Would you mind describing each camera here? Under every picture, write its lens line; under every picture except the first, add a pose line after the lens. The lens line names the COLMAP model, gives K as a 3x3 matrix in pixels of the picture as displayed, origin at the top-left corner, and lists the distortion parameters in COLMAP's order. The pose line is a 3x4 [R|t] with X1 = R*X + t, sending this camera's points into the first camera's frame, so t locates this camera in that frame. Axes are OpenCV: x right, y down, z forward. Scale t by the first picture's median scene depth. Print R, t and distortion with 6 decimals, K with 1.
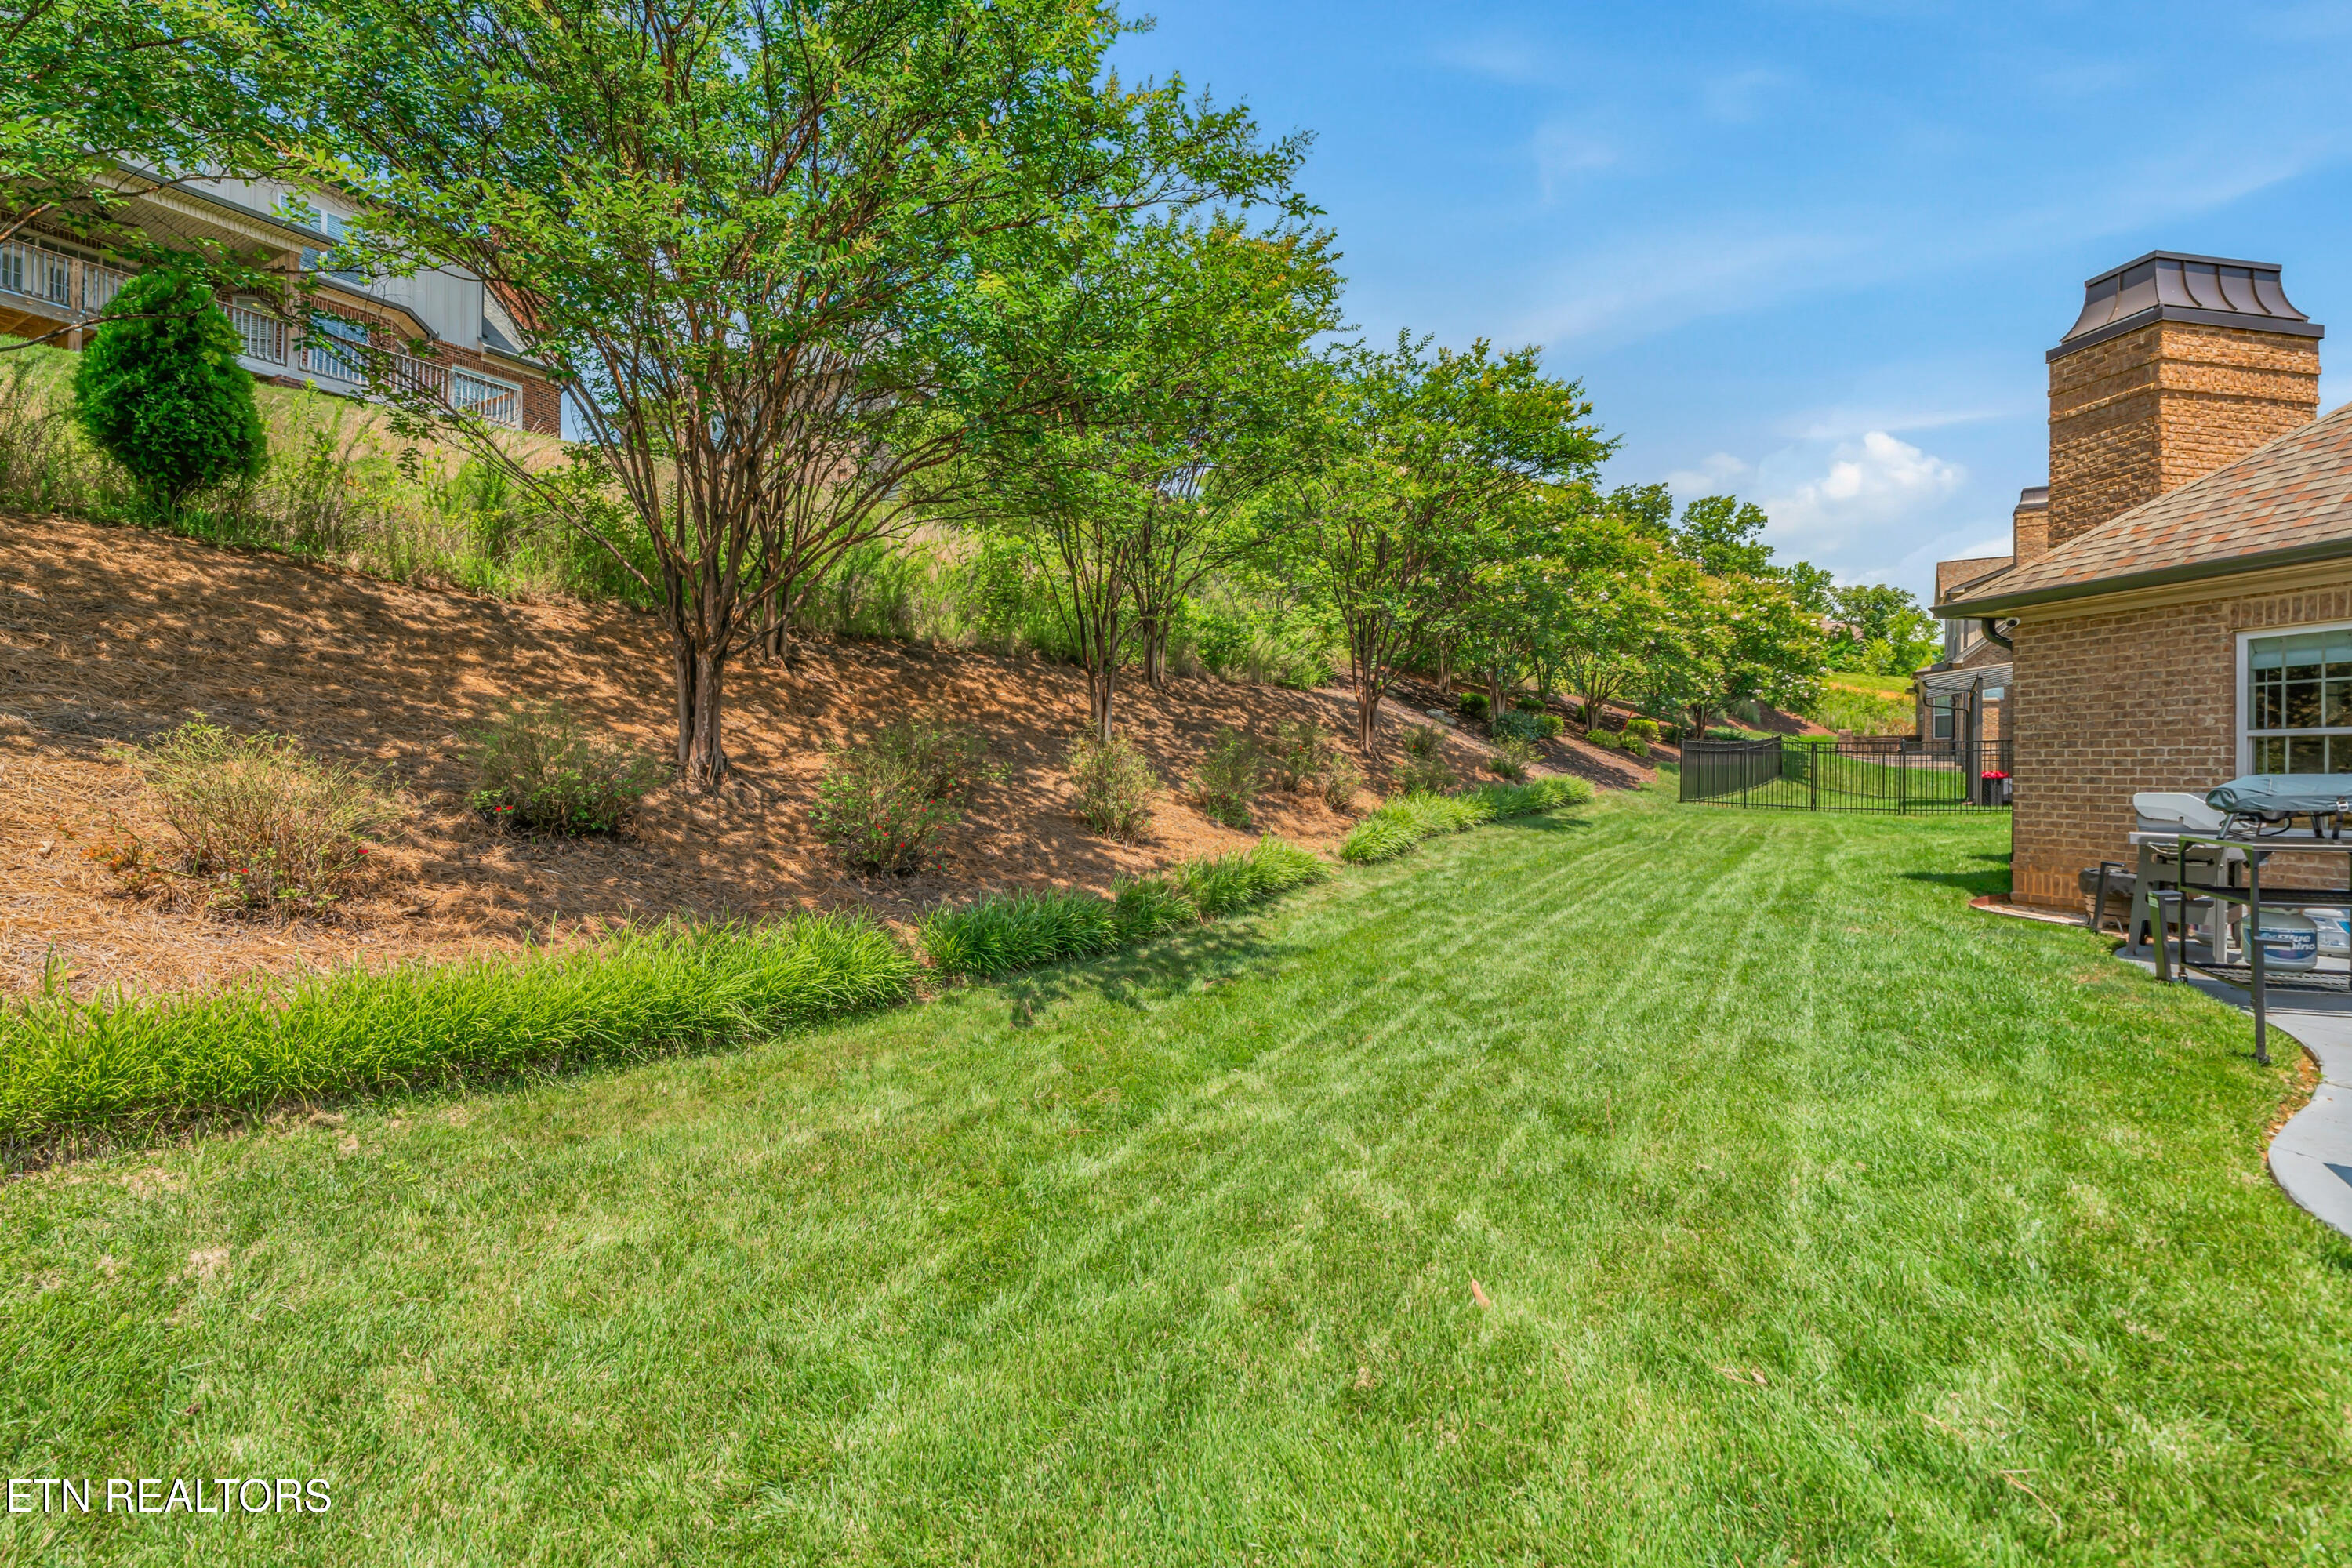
lens RADIAL K [[1079.0, 0, 1167.5], [0, 1079.0, 784.9], [0, 0, 1]] dist [-0.001836, -0.000157]
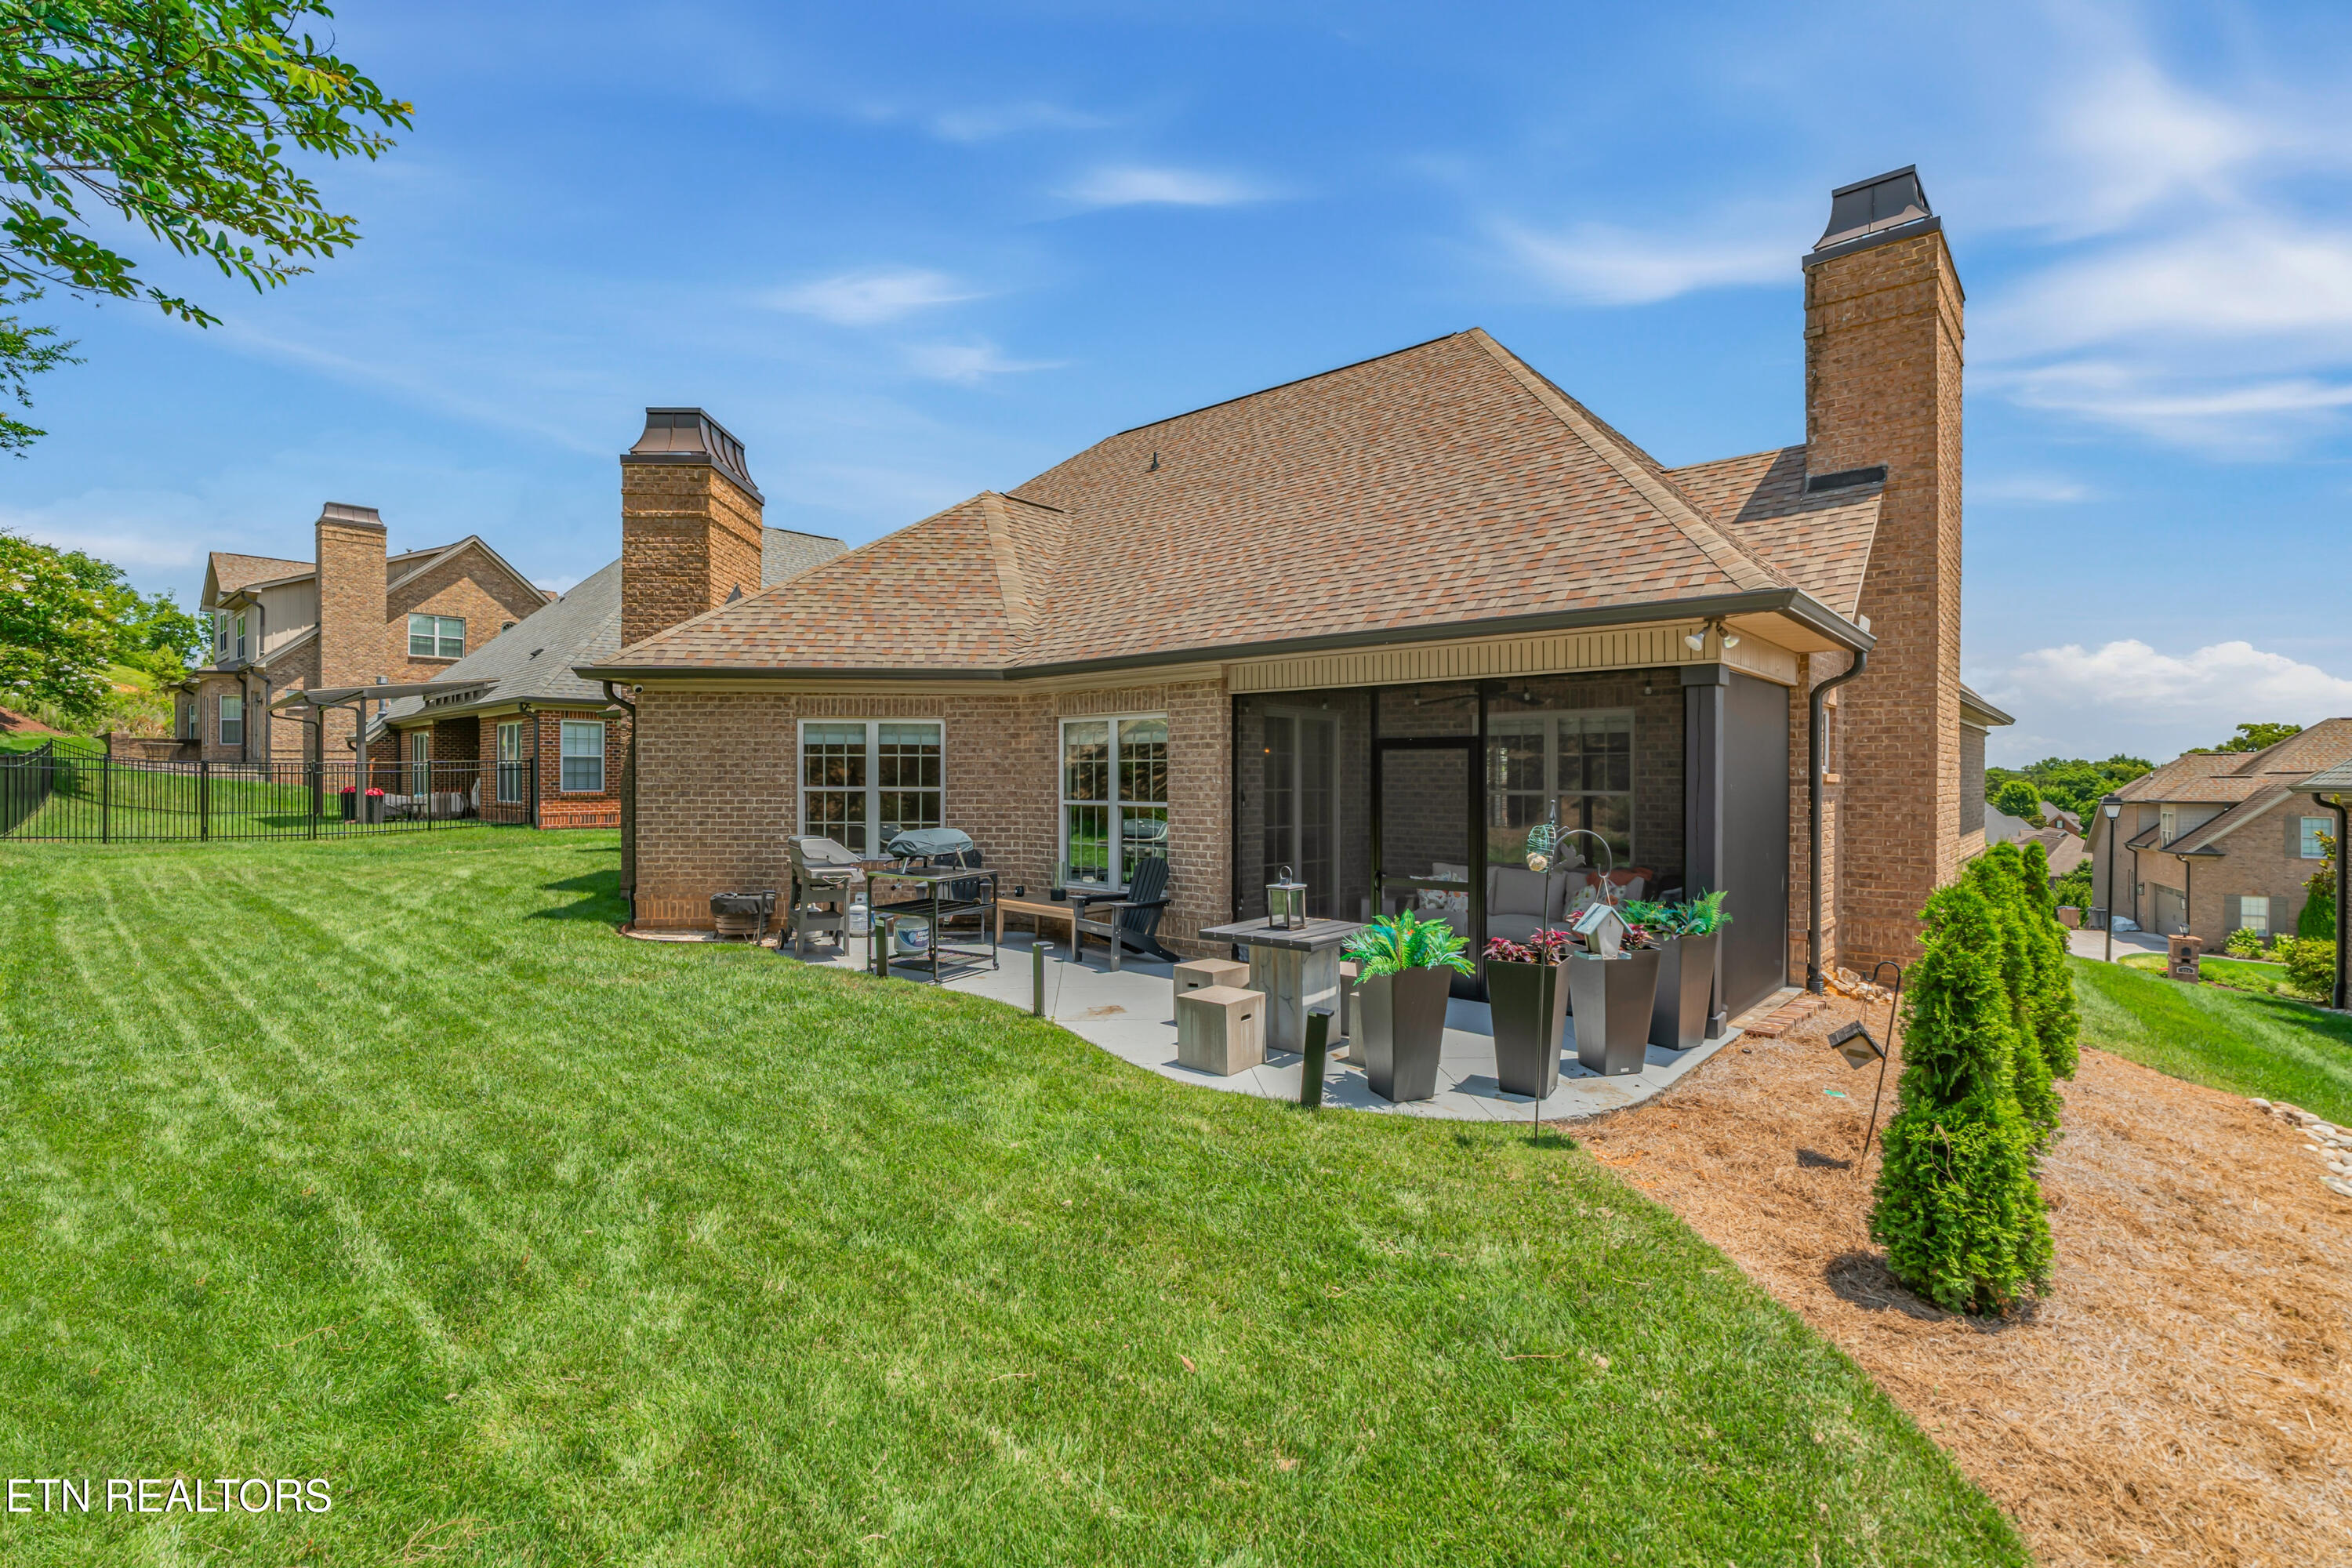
lens RADIAL K [[1079.0, 0, 1167.1], [0, 1079.0, 777.0], [0, 0, 1]] dist [-0.001836, -0.000157]
pose [[0.171091, -0.004716, 0.985244, -0.254658], [0.009038, 0.999954, 0.003217, -0.050725], [-0.985214, 0.008354, 0.171125, 0.220762]]
